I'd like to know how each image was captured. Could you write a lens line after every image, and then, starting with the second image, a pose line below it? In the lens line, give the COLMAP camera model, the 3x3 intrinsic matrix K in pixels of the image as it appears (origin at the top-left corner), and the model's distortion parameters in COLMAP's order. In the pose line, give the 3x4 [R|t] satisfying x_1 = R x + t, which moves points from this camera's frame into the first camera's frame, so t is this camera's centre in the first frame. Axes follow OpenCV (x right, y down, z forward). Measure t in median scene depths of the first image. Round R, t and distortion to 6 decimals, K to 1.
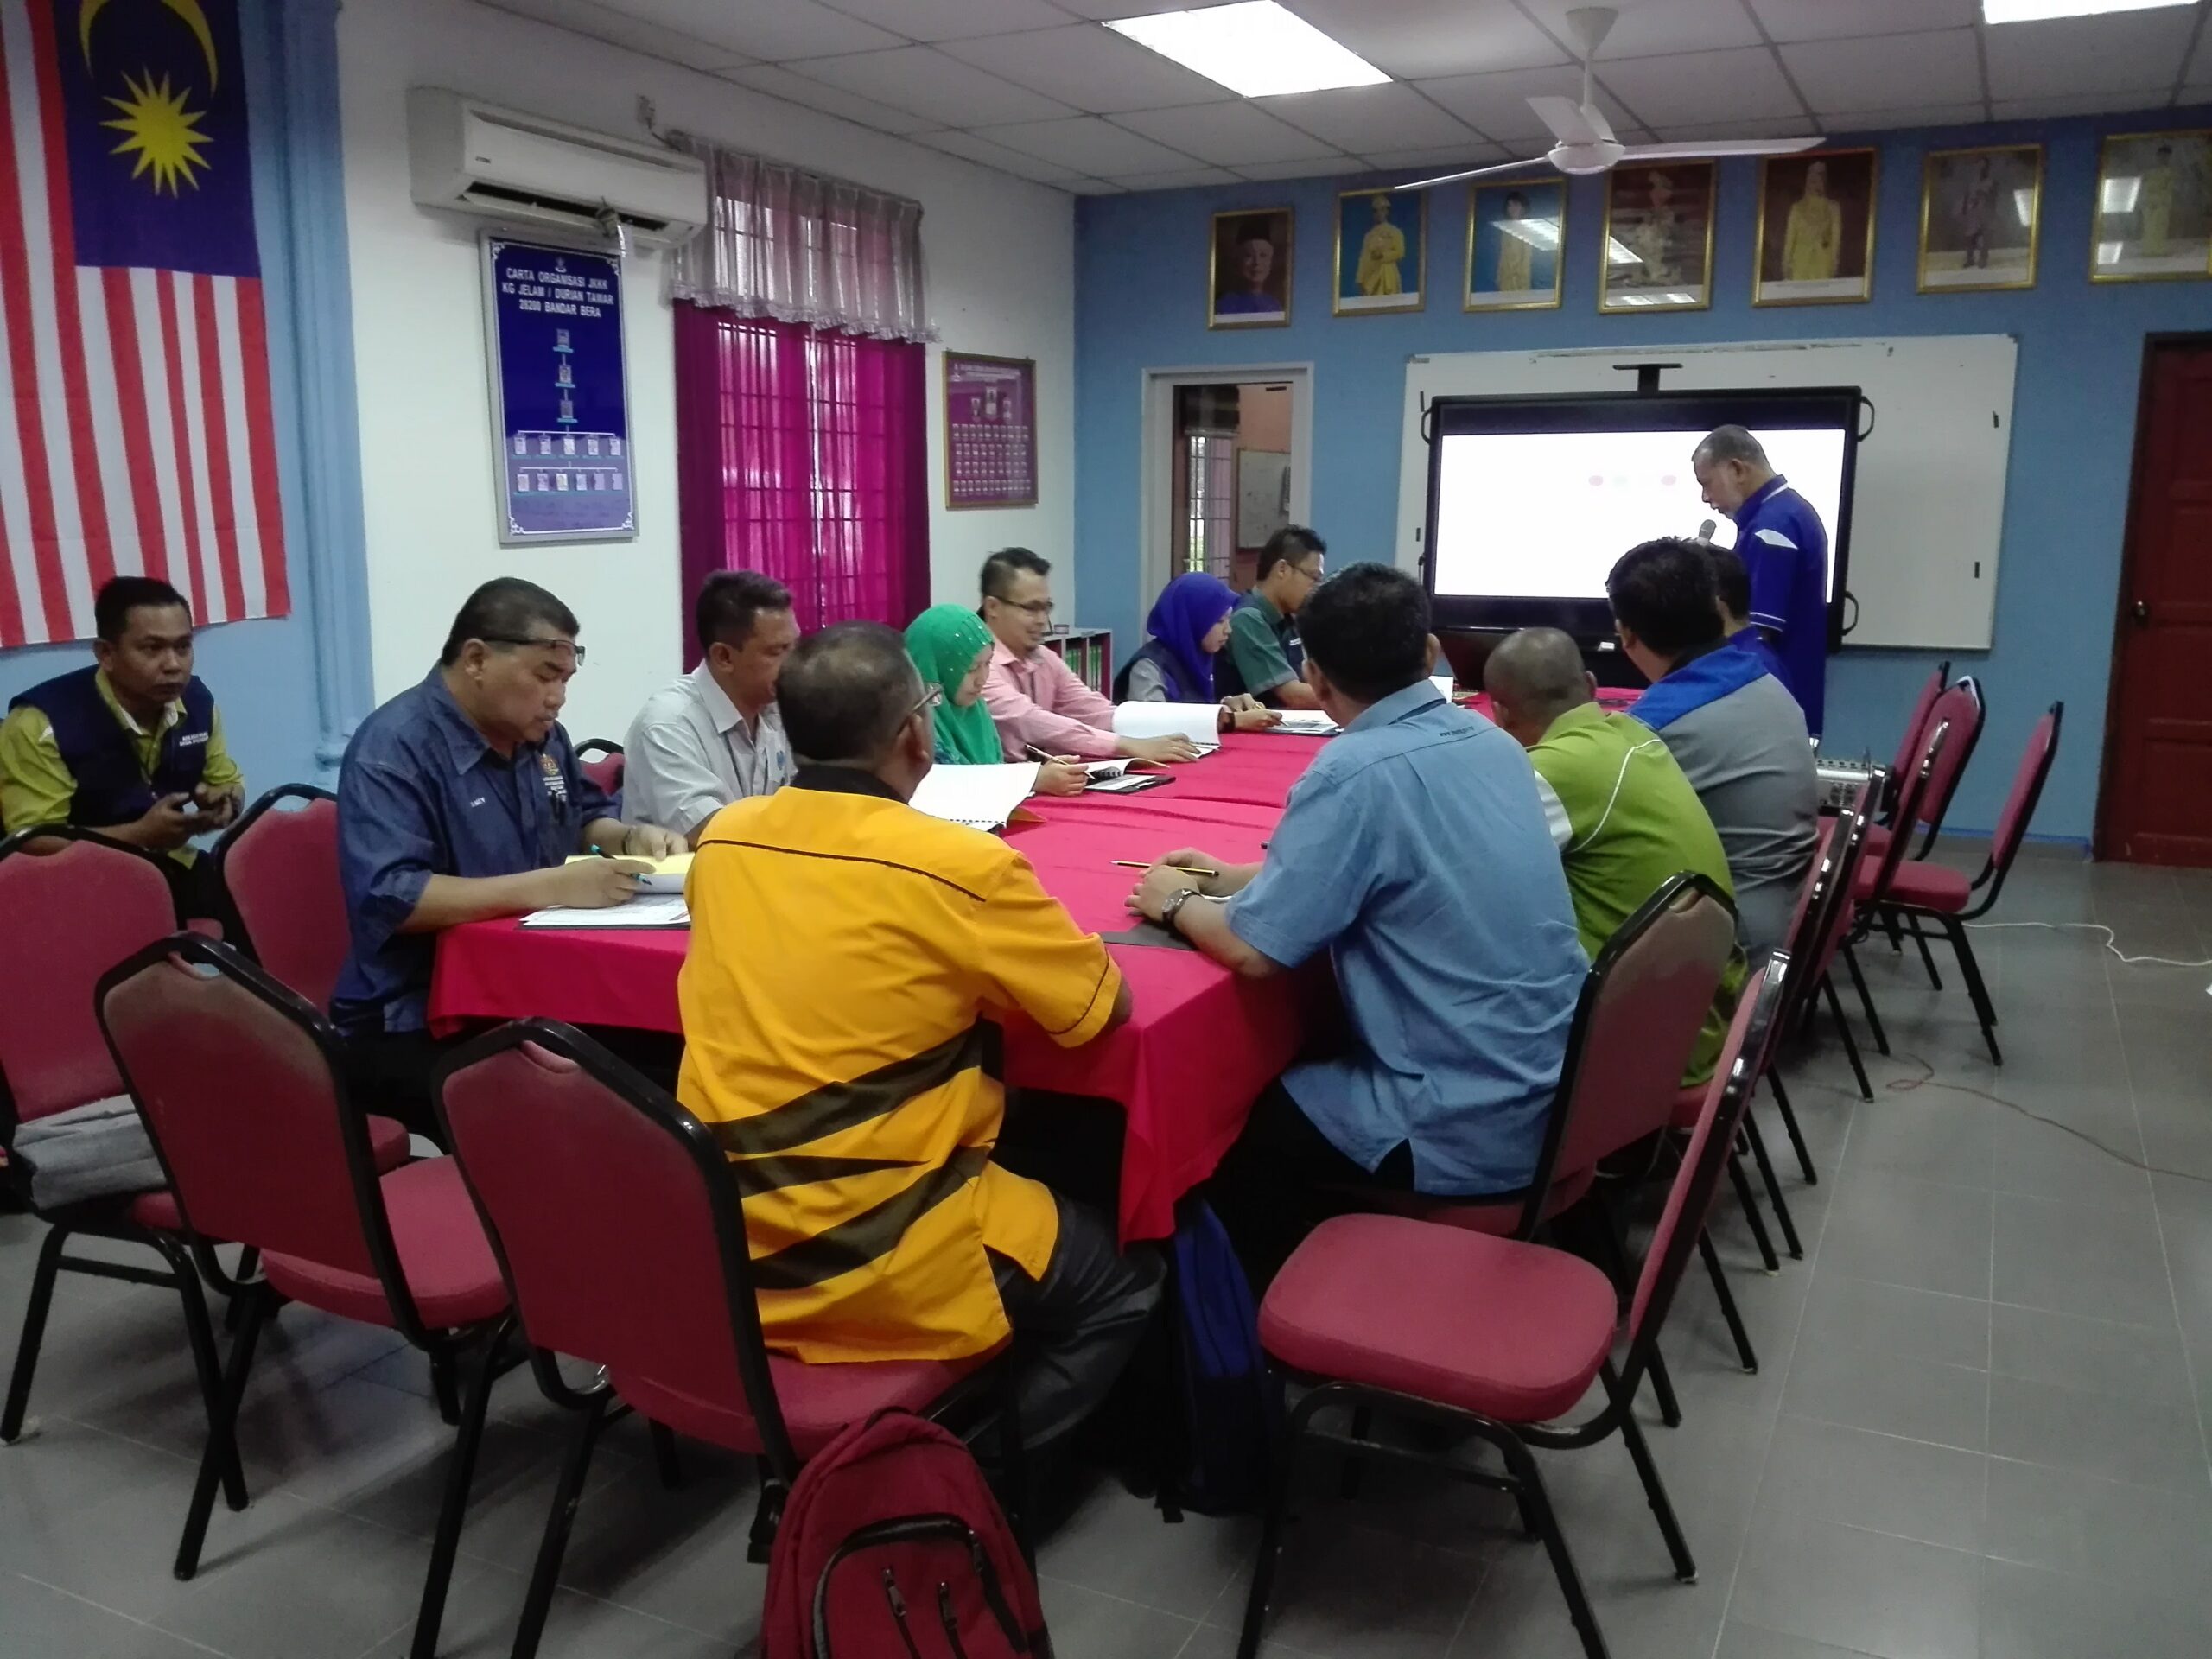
lens RADIAL K [[1871.3, 0, 1106.0], [0, 1871.3, 829.5], [0, 0, 1]] dist [0.035750, -0.057711]
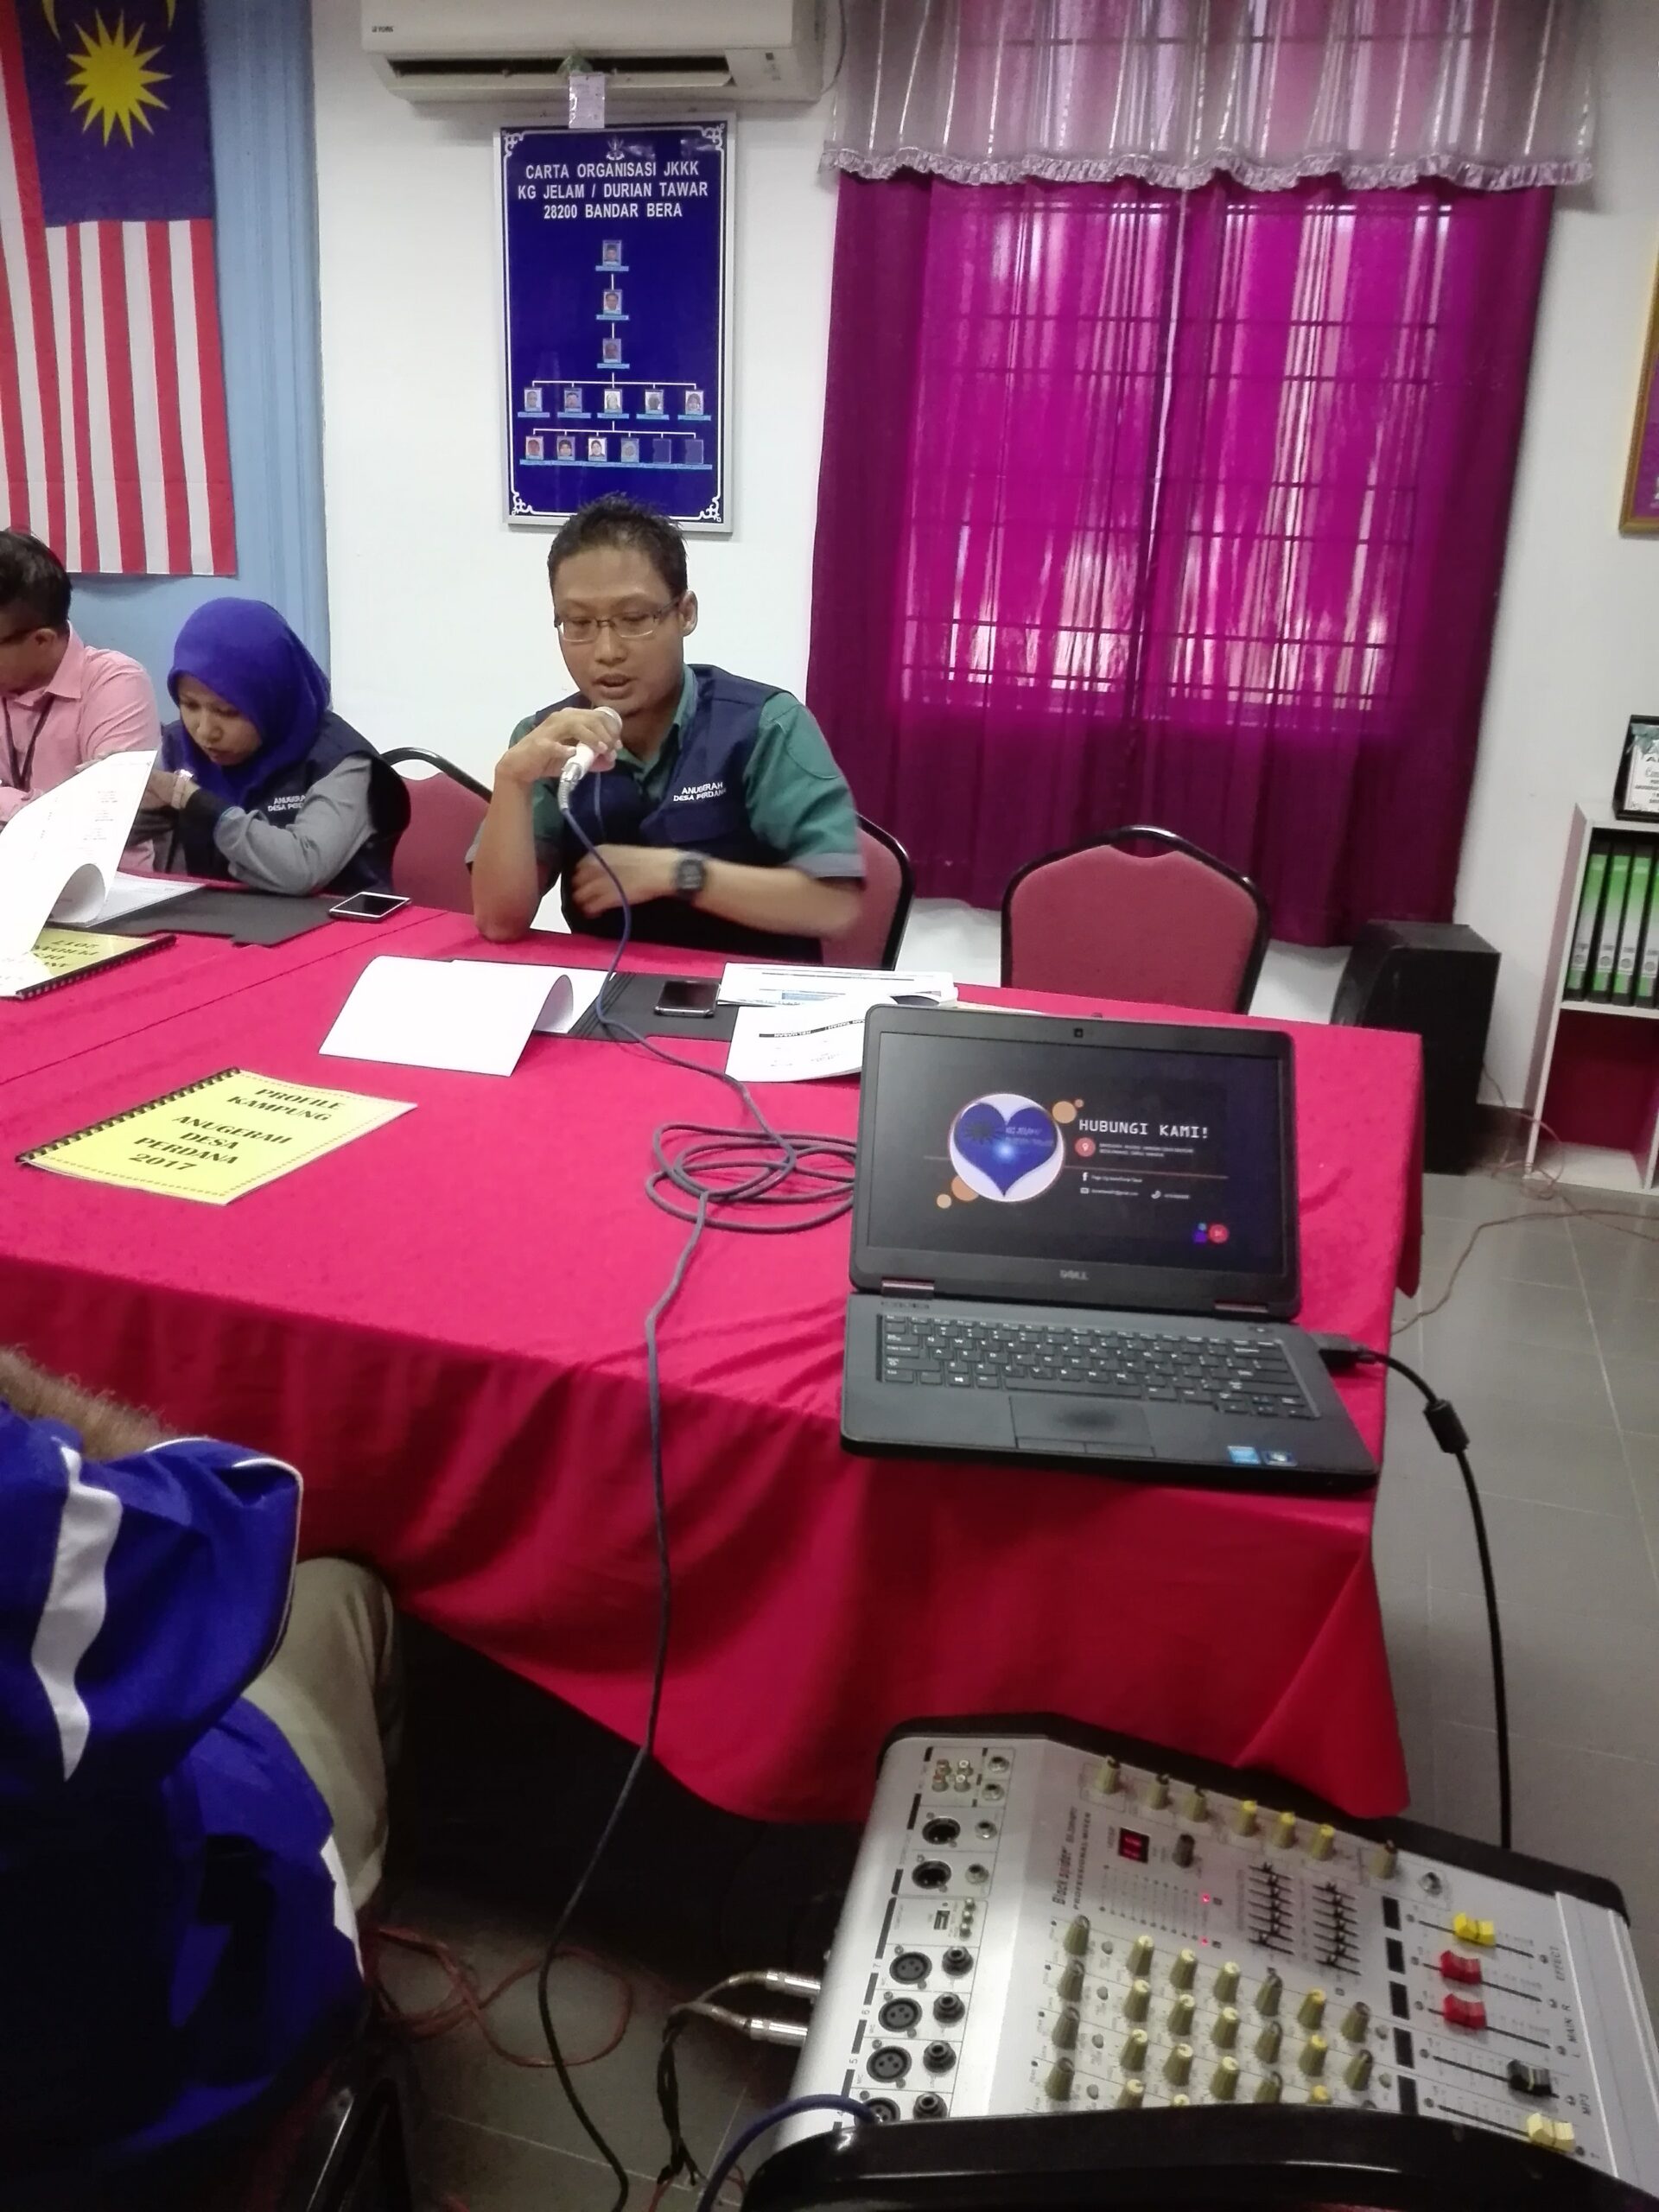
lens RADIAL K [[1871.3, 0, 835.8], [0, 1871.3, 1044.8], [0, 0, 1]] dist [0.035750, -0.057711]
pose [[0.170413, 0.281942, -0.944176, 0.530075], [-0.212856, 0.946102, 0.244099, -0.164869], [0.962108, 0.159376, 0.221241, 0.975201]]
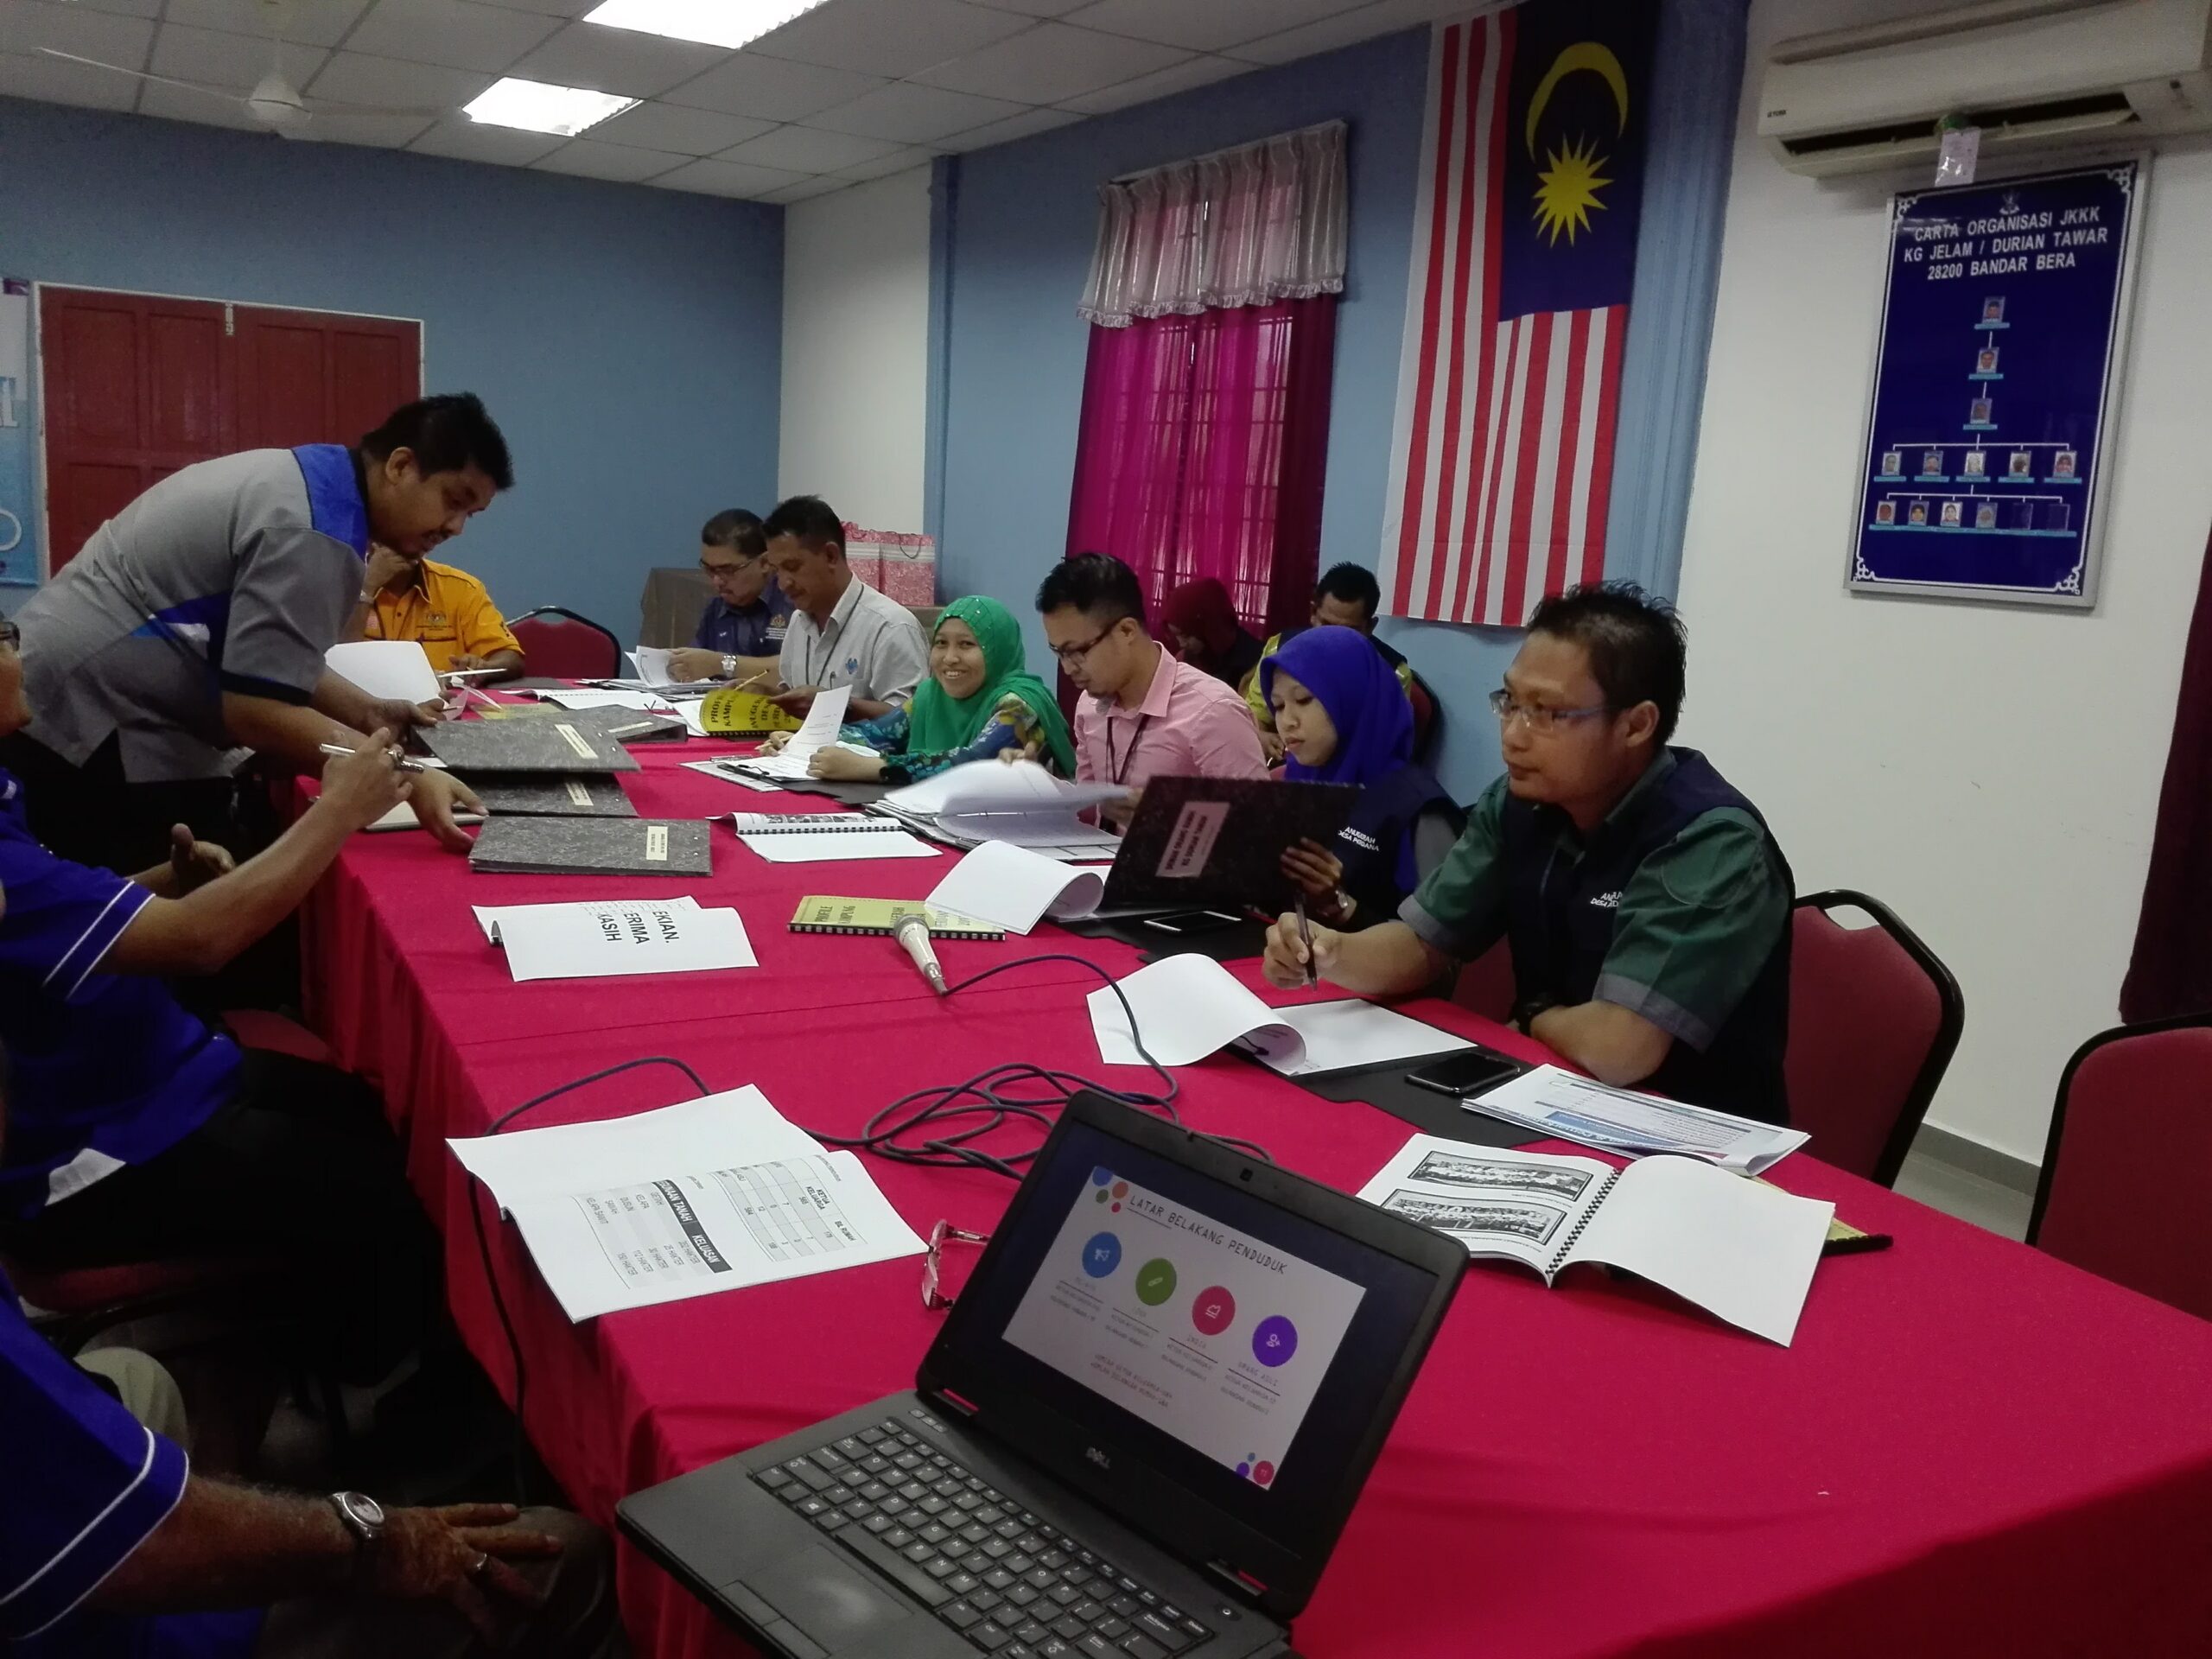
lens RADIAL K [[1871.3, 0, 1106.0], [0, 1871.3, 829.5], [0, 0, 1]] dist [0.035750, -0.057711]
pose [[-0.532077, 0.121906, -0.837874, 0.495436], [-0.200396, 0.943333, 0.264507, -0.199216], [0.822640, 0.308644, -0.477496, 1.127571]]
